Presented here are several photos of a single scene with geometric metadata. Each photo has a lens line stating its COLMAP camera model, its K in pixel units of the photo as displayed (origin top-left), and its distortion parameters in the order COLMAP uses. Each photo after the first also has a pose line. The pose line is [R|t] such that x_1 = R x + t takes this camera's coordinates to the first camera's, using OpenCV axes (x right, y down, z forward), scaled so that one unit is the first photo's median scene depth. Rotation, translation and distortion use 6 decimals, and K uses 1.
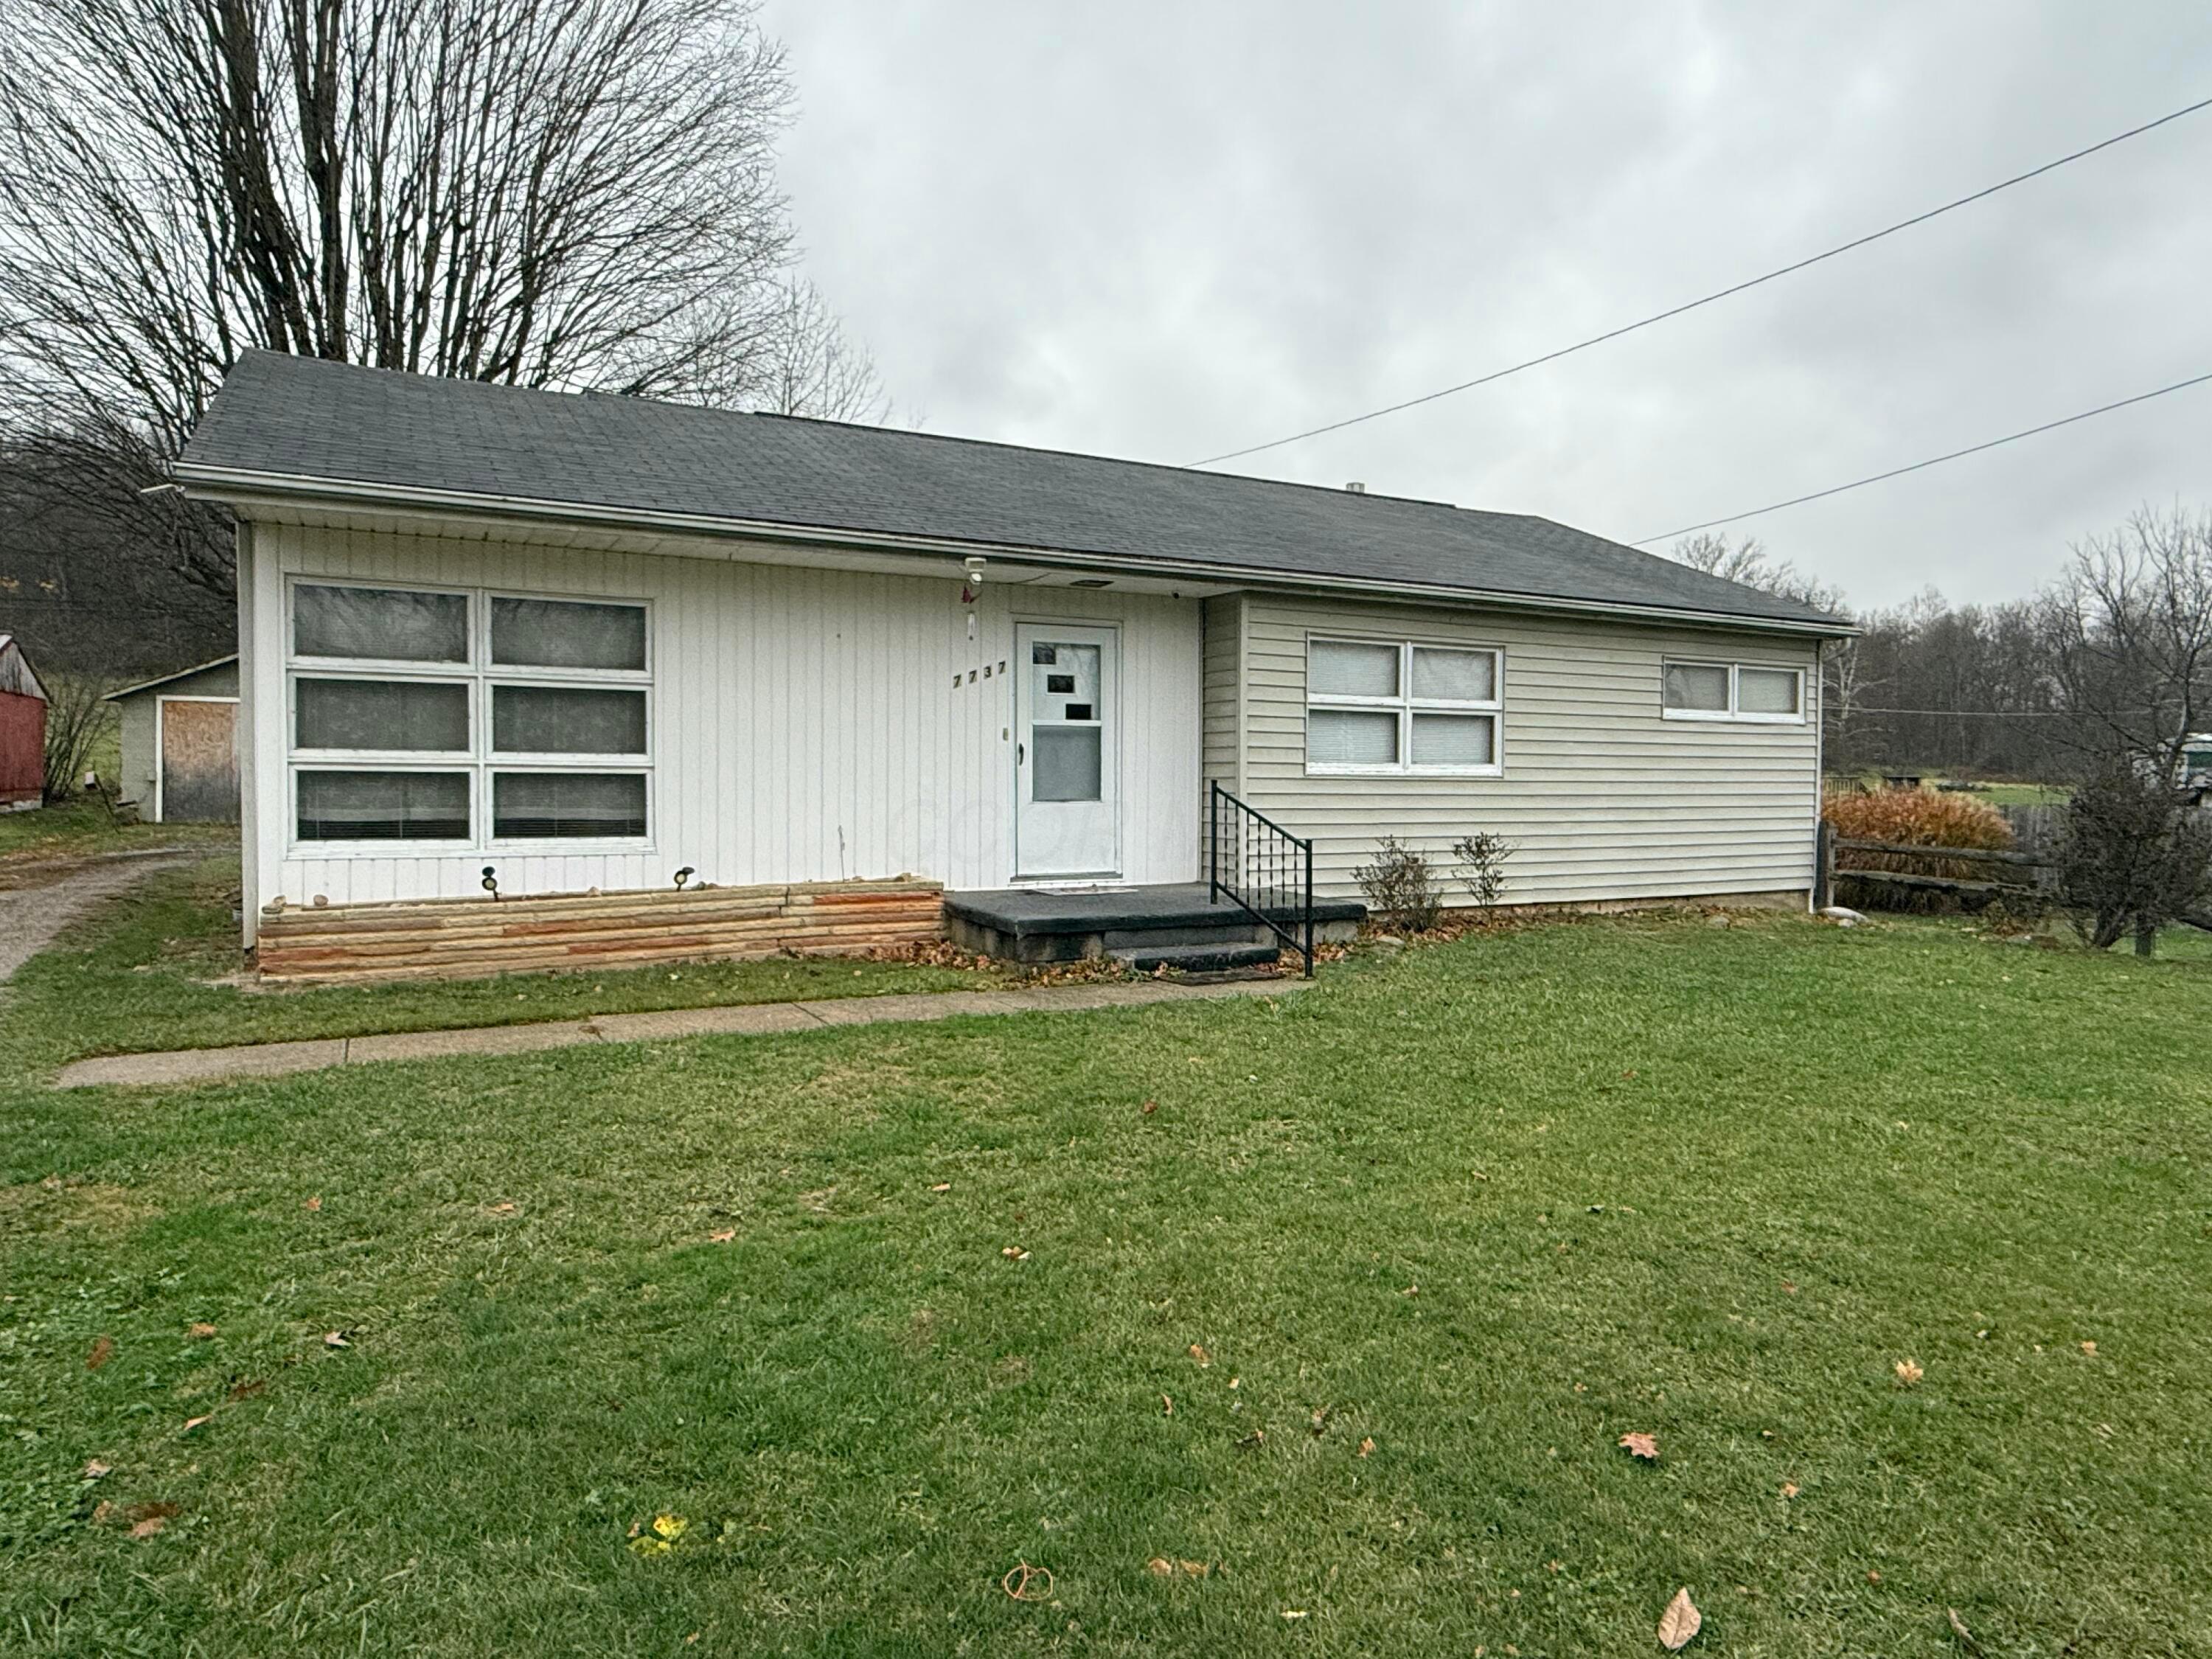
lens RADIAL K [[1339.3, 0, 1105.8], [0, 1339.3, 826.2], [0, 0, 1]] dist [0.004396, -0.000337]
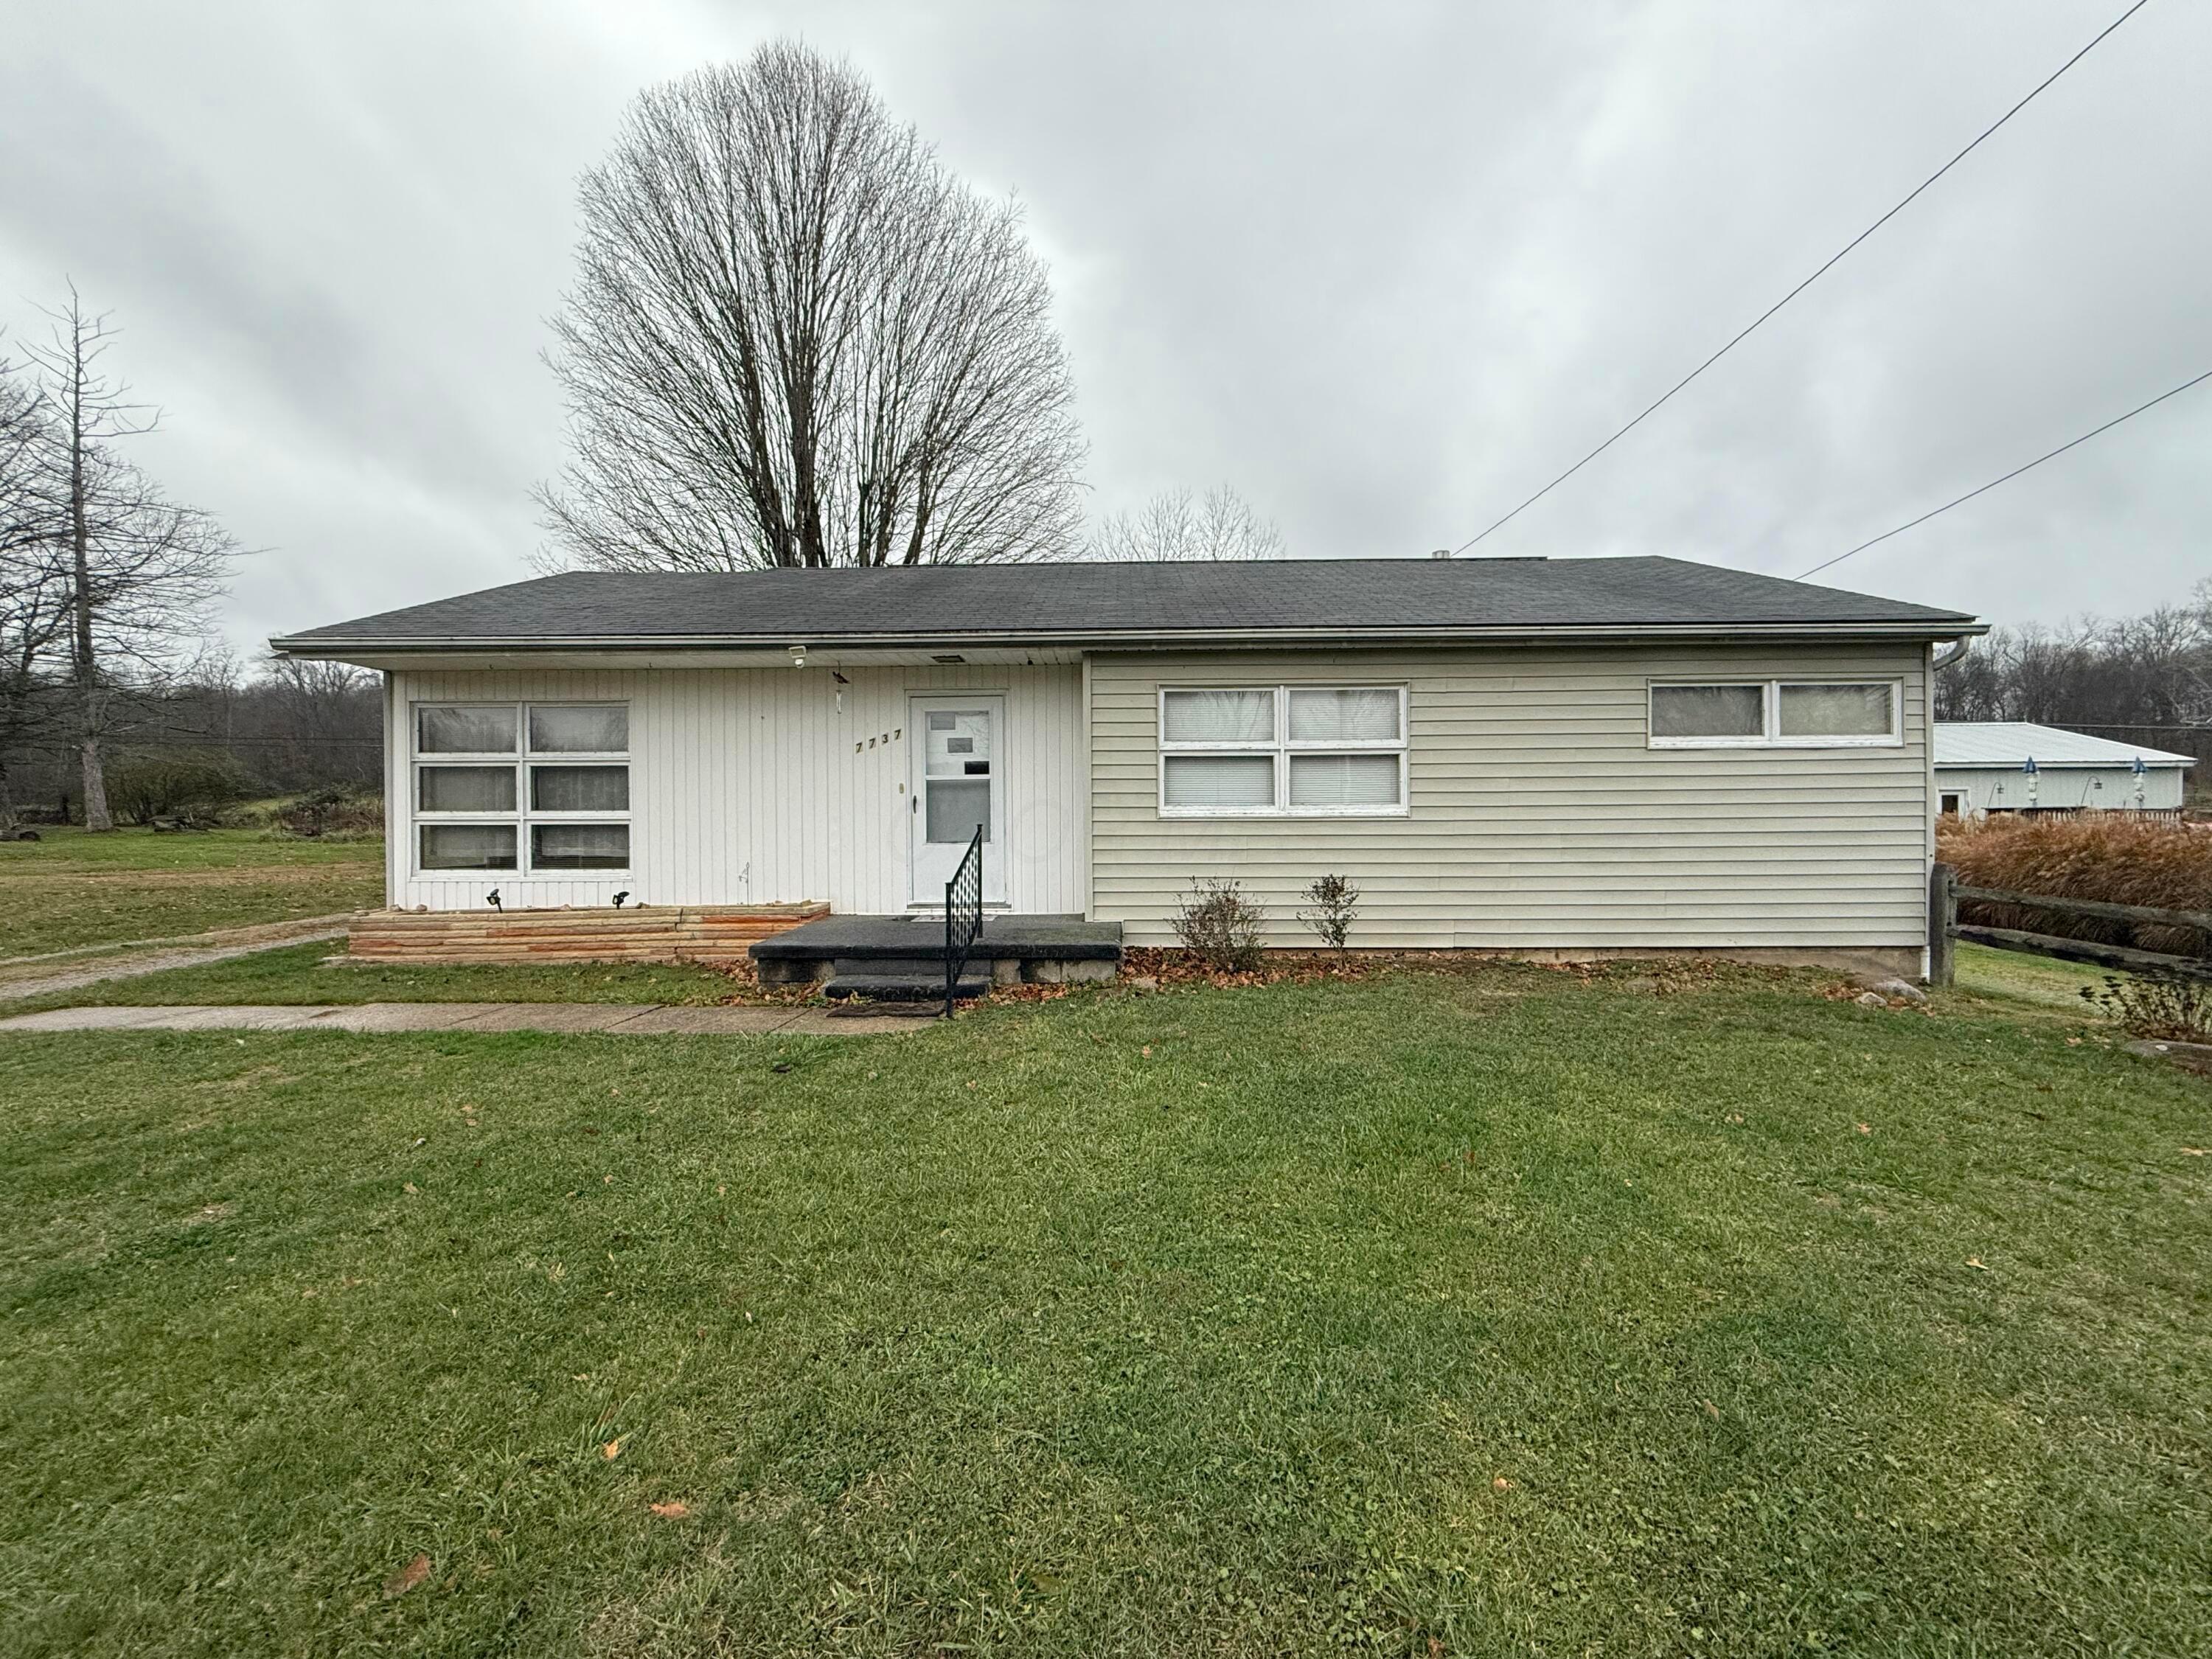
lens RADIAL K [[882.8, 0, 1103.8], [0, 882.8, 830.3], [0, 0, 1]] dist [0.001780, -0.000739]
pose [[0.872516, -0.006694, -0.488539, 0.524067], [-0.005025, 0.999730, -0.022674, -0.013715], [0.488559, 0.022238, 0.872247, 0.416337]]
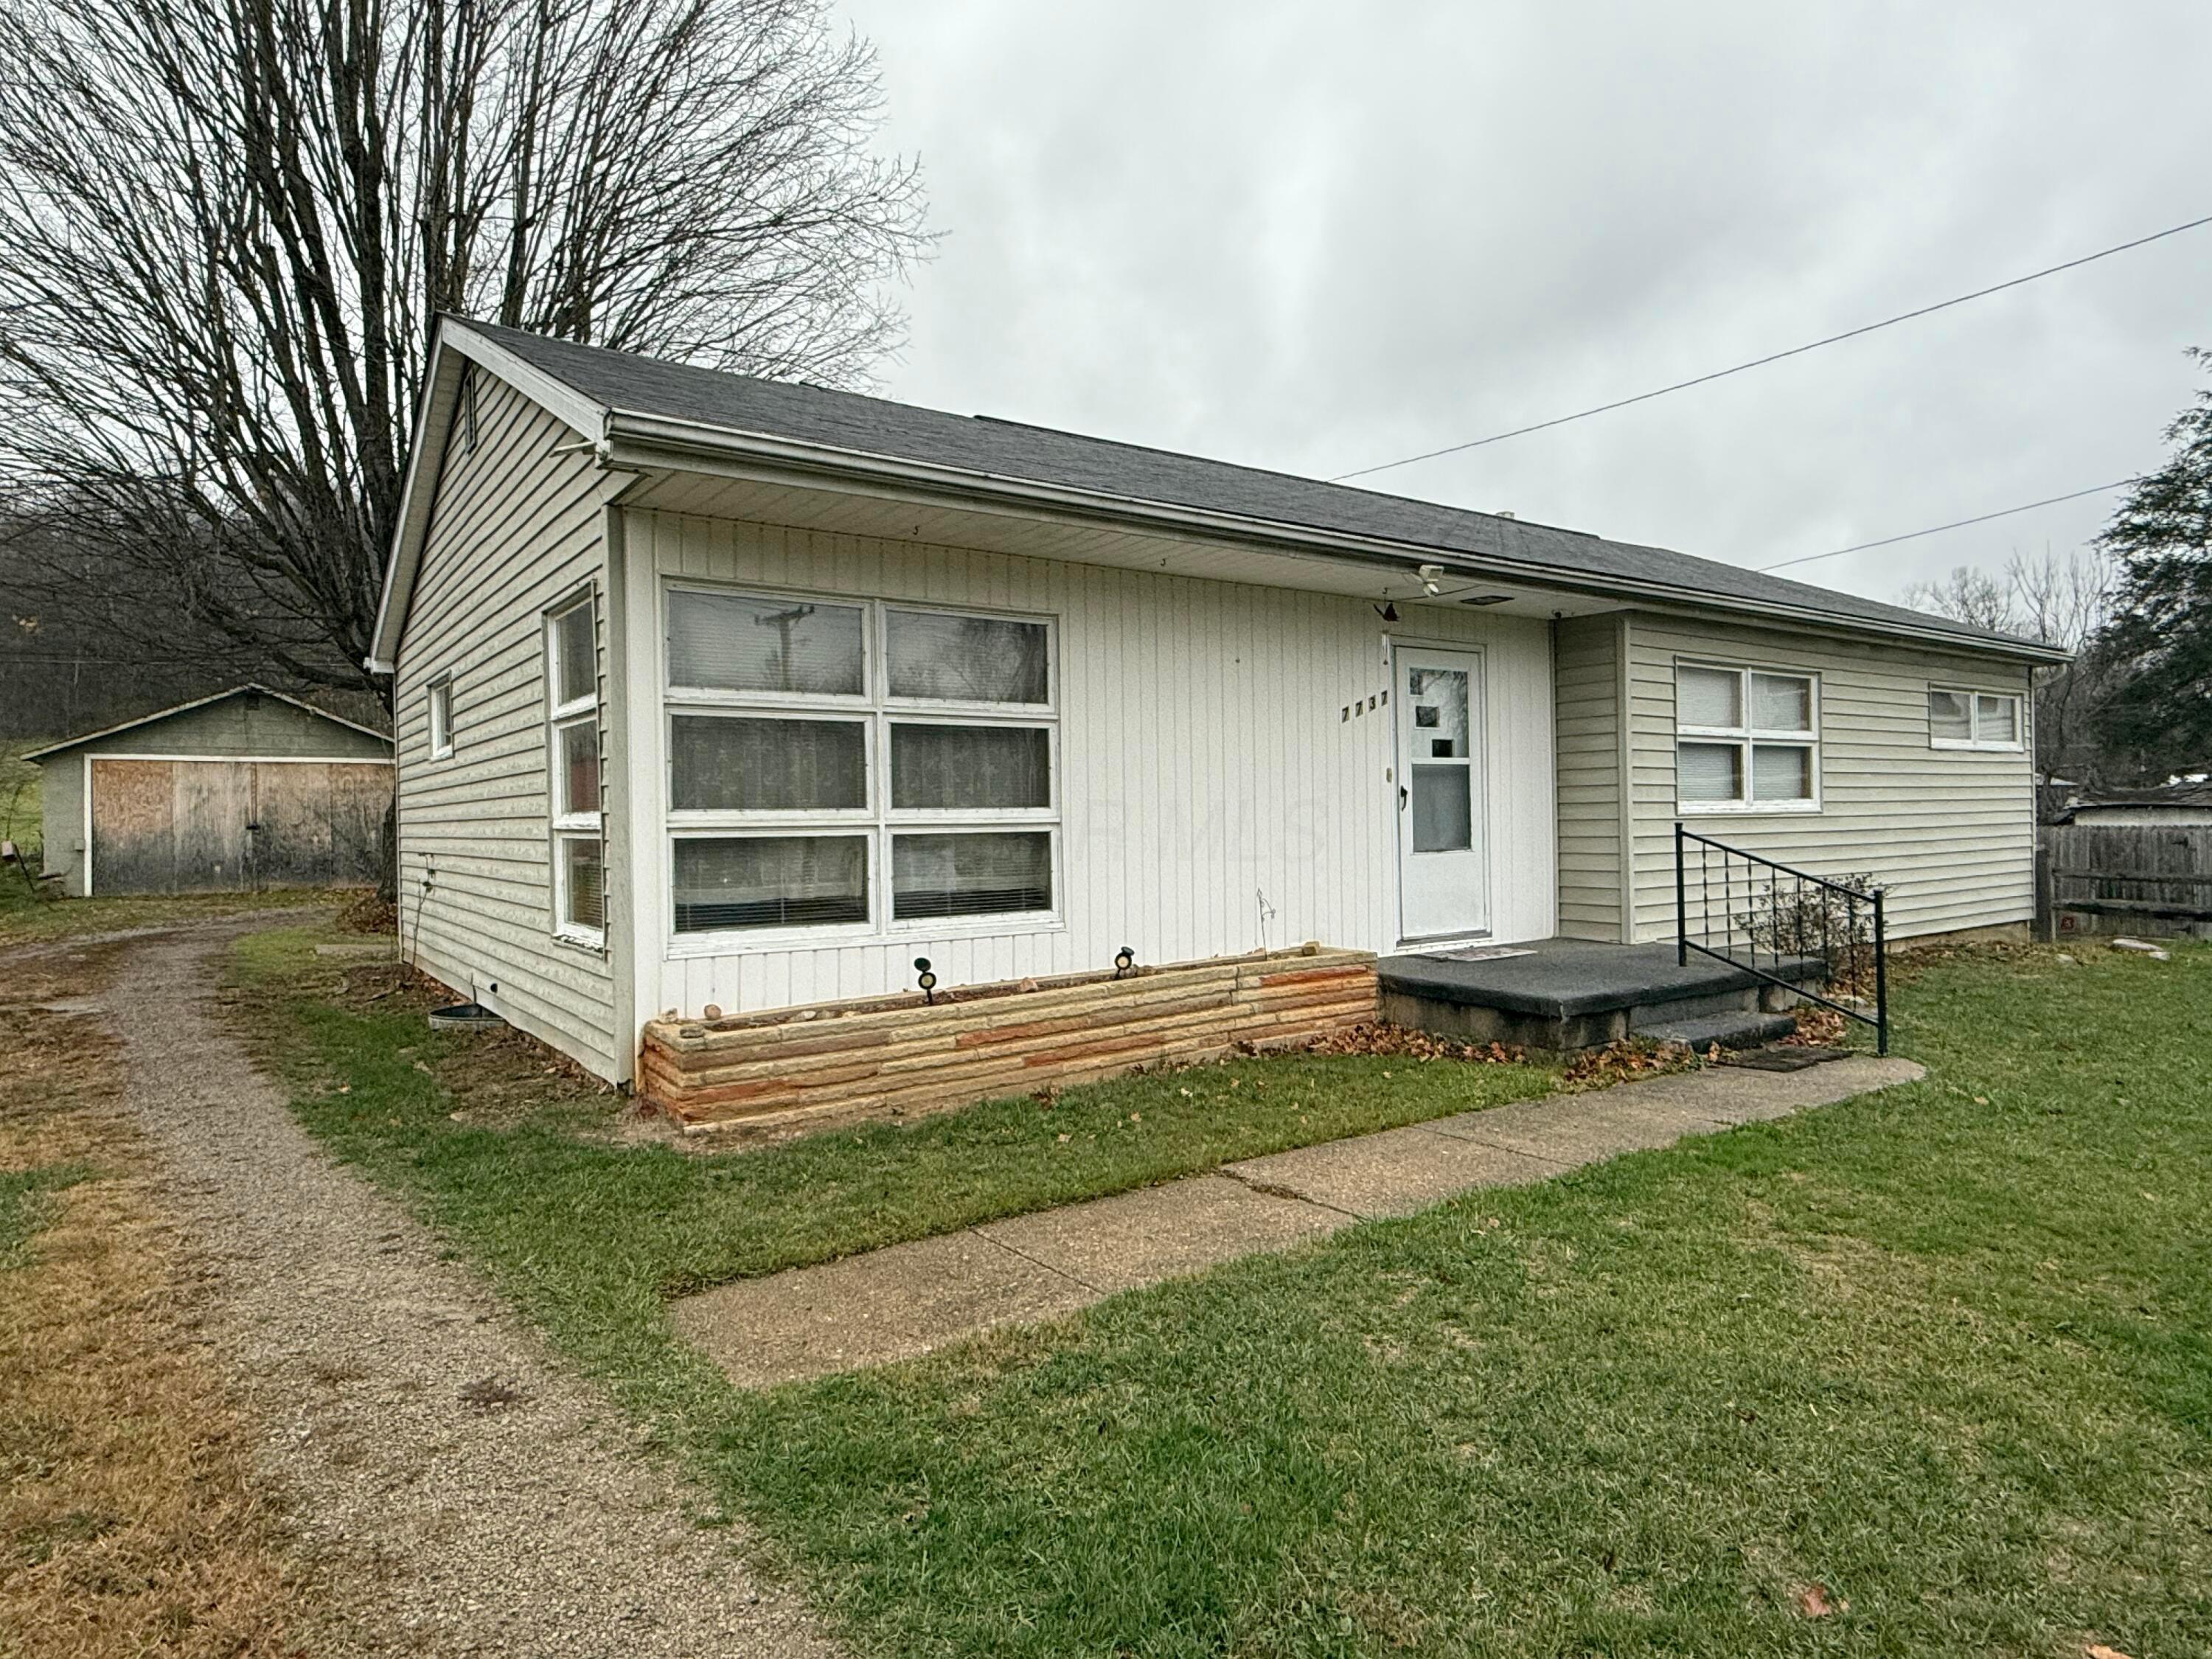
lens RADIAL K [[1269.4, 0, 1105.4], [0, 1269.4, 829.9], [0, 0, 1]] dist [0.002578, 0.000381]
pose [[0.992167, -0.023769, 0.122638, -0.386999], [0.027170, 0.999289, -0.026134, -0.018583], [-0.121929, 0.029261, 0.992107, 0.230447]]
